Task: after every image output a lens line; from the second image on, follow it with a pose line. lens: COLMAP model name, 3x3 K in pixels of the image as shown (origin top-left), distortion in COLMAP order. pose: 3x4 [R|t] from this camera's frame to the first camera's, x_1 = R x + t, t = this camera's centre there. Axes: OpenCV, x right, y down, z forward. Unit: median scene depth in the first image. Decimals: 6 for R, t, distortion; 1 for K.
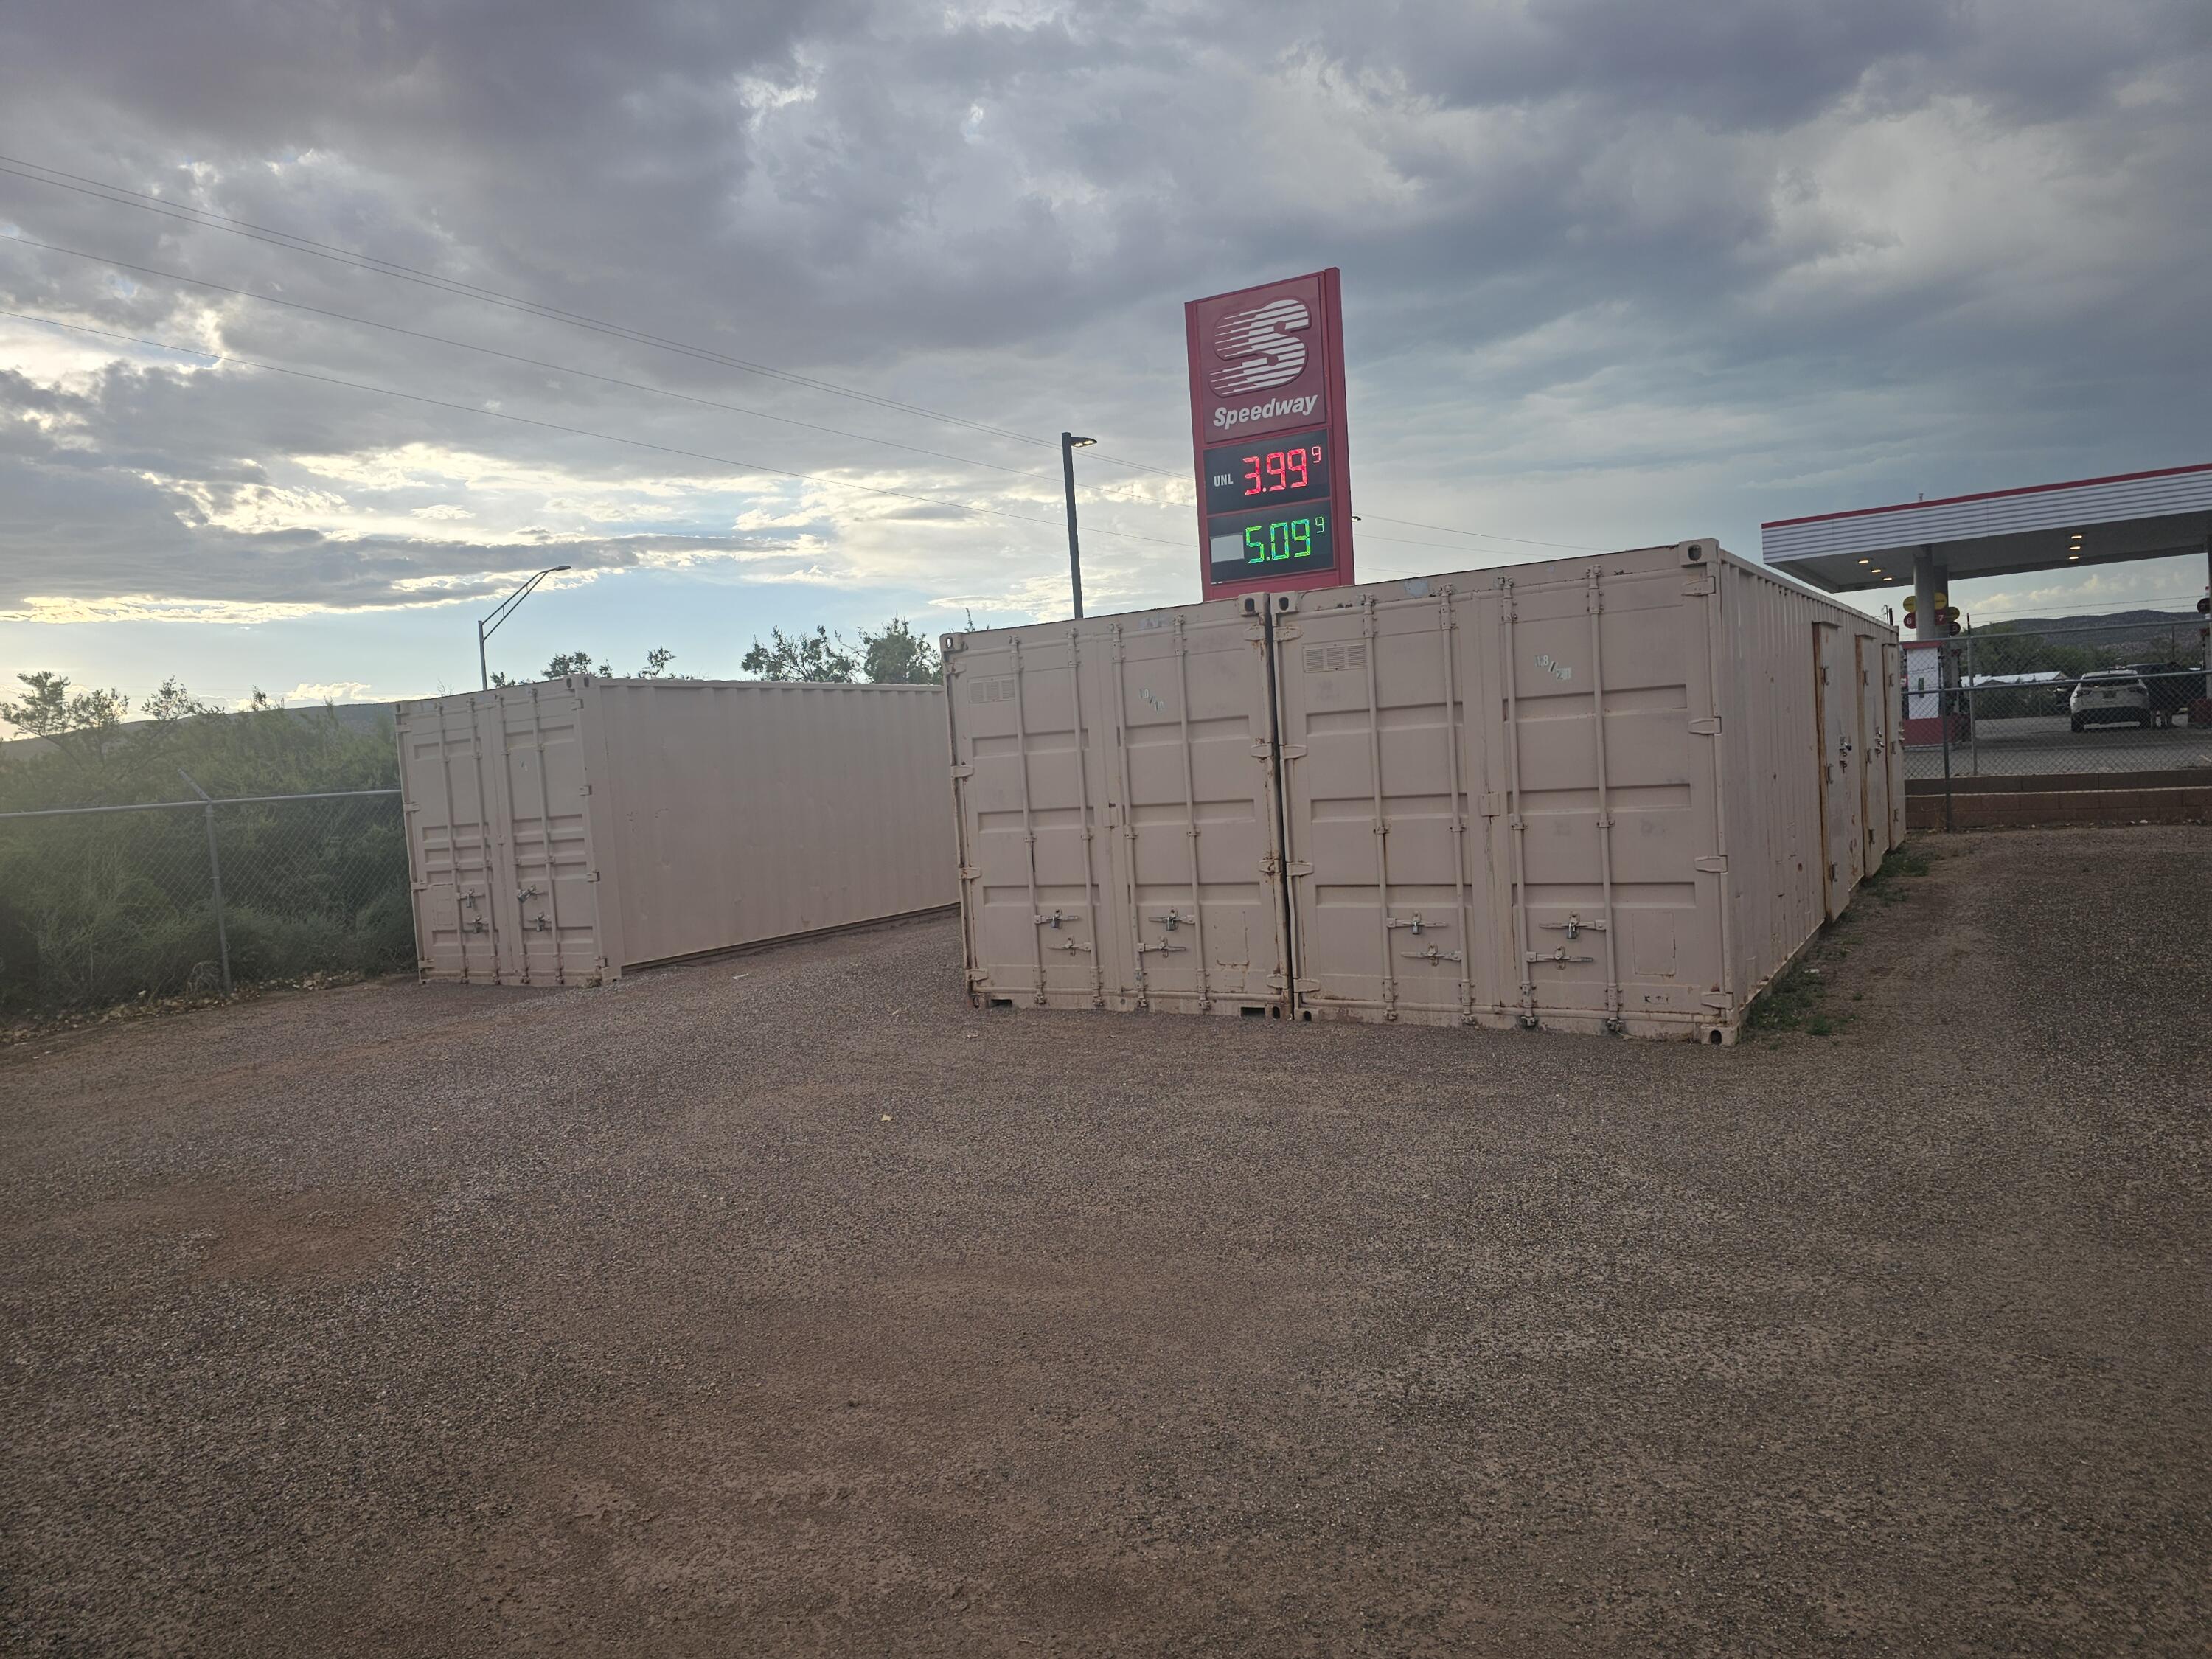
lens RADIAL K [[1476.0, 0, 1094.8], [0, 1476.0, 868.5], [0, 0, 1]] dist [0.075932, -0.073561]
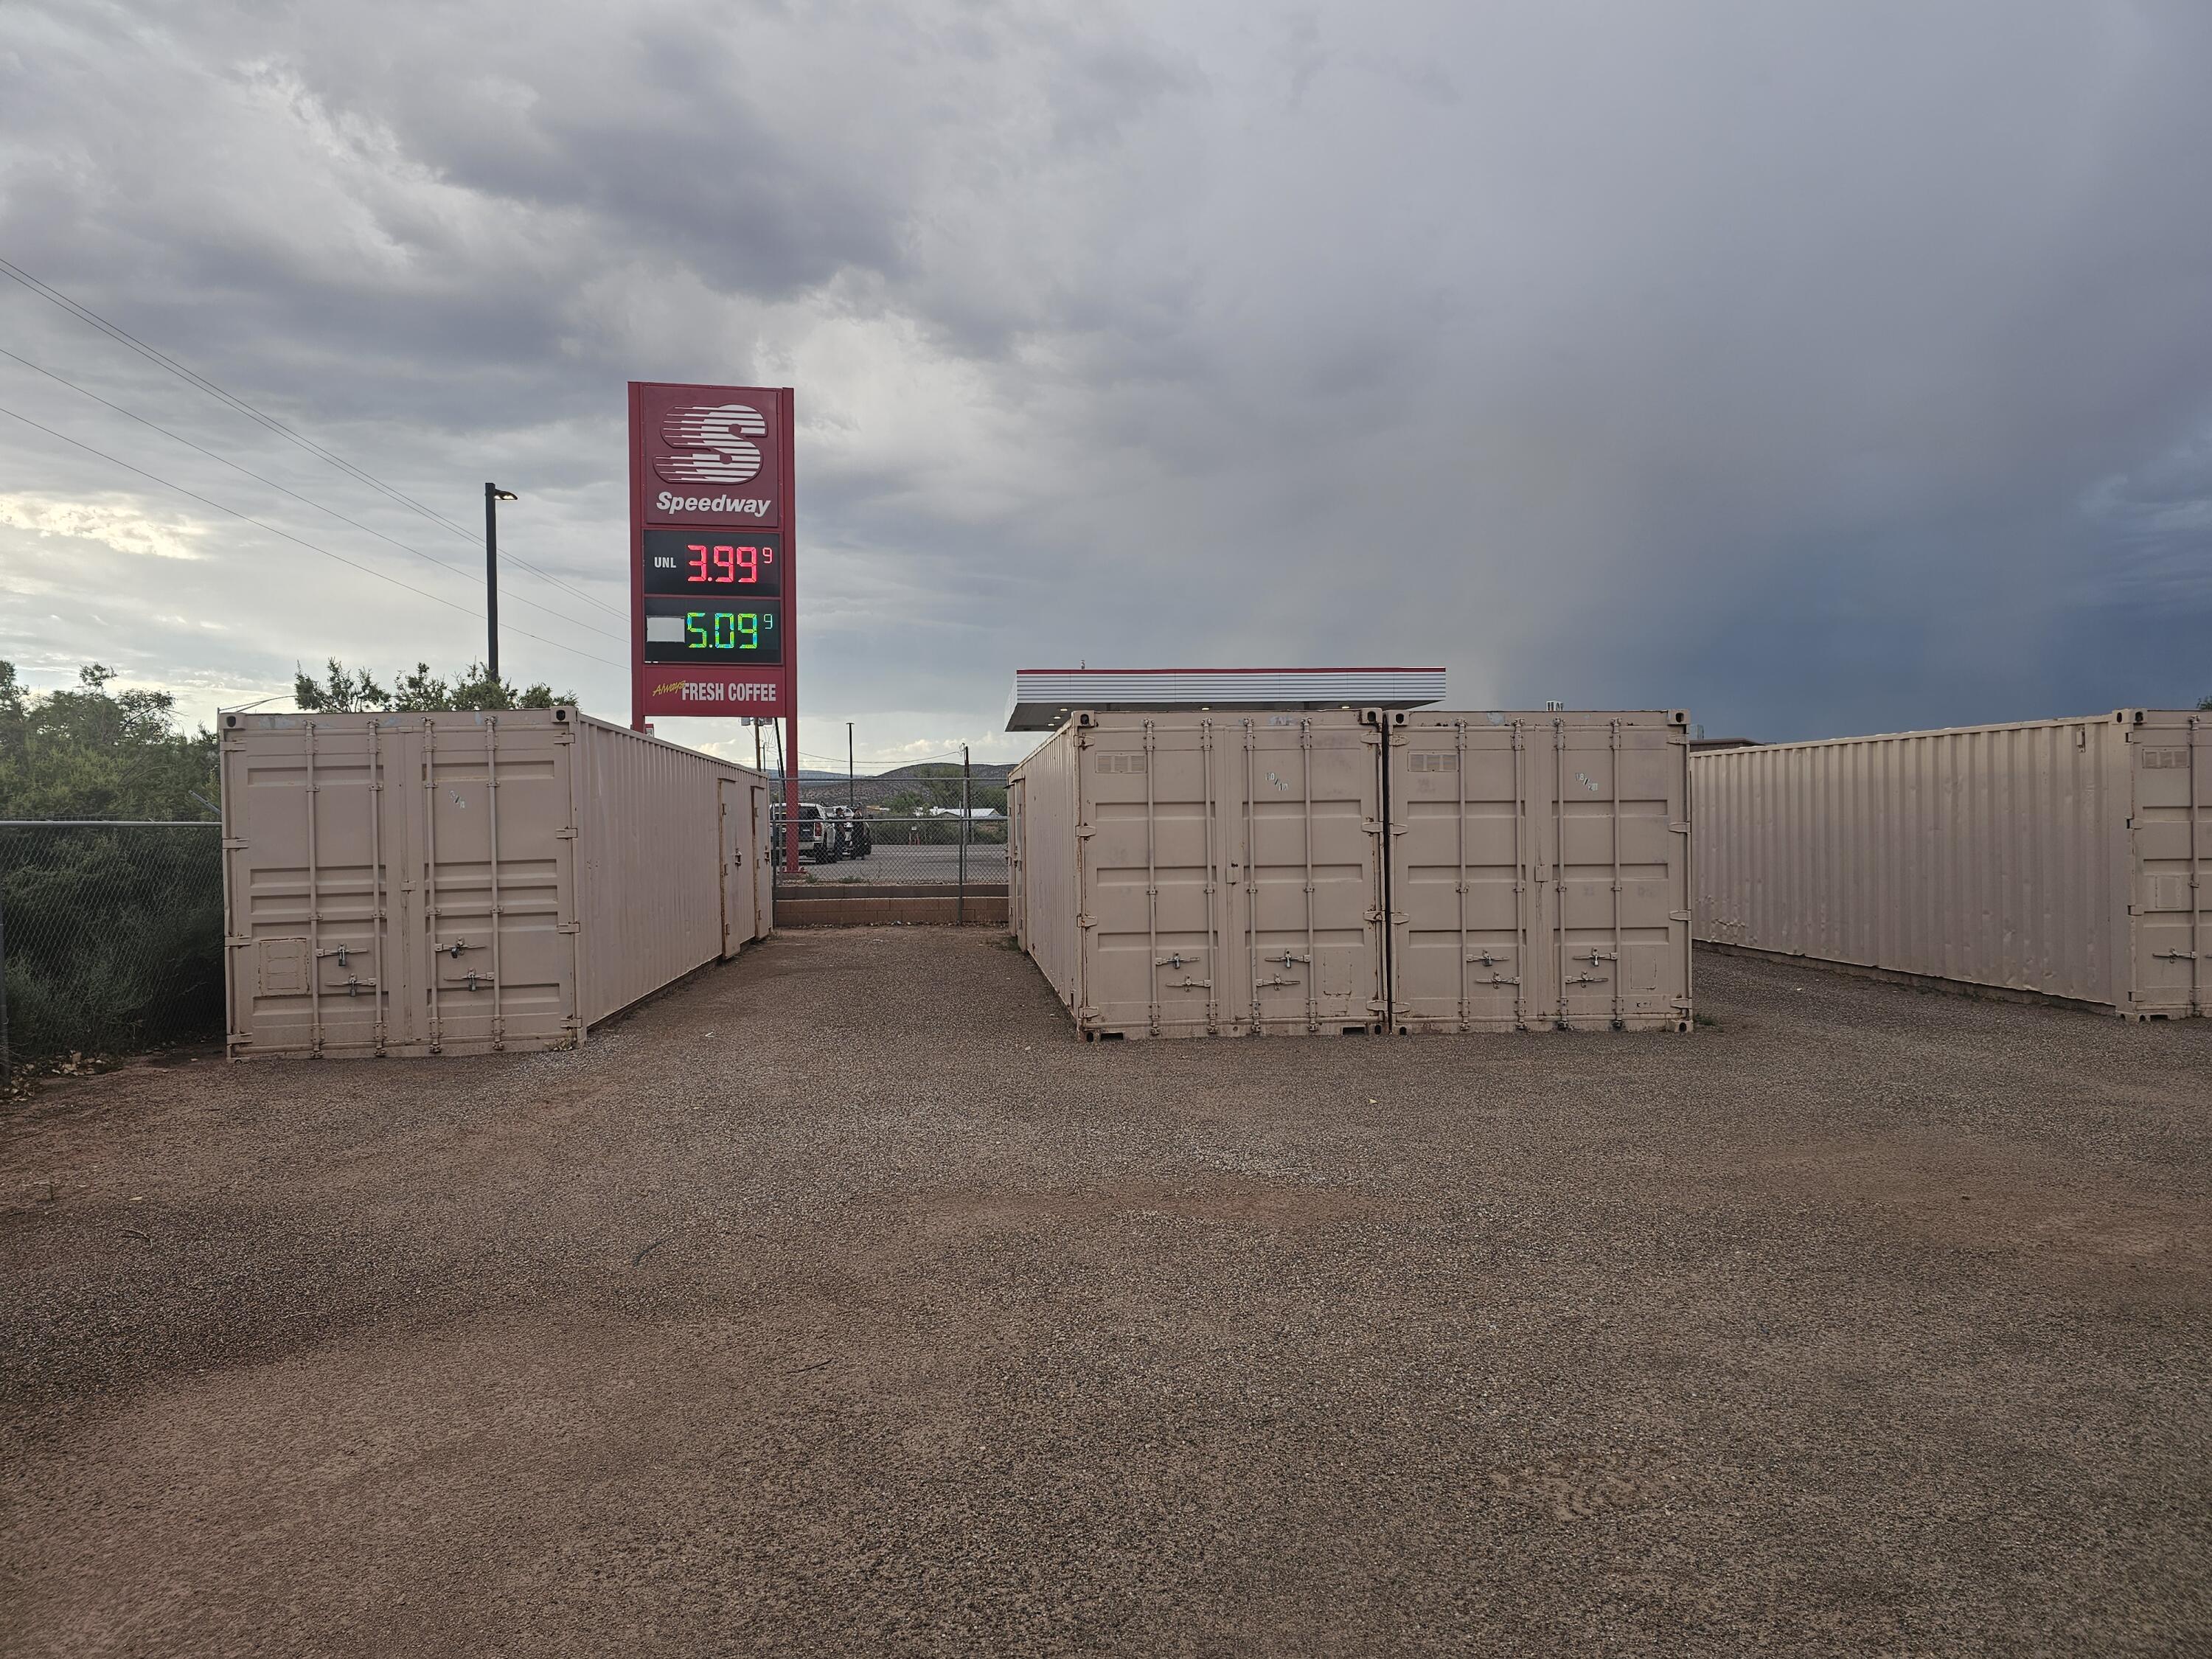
lens RADIAL K [[1476.0, 0, 1094.8], [0, 1476.0, 868.5], [0, 0, 1]] dist [0.075932, -0.073561]
pose [[0.797051, 0.038582, 0.602679, -0.788350], [0.003396, 0.997655, -0.068359, 0.040831], [-0.603903, 0.056532, 0.795051, 0.100420]]
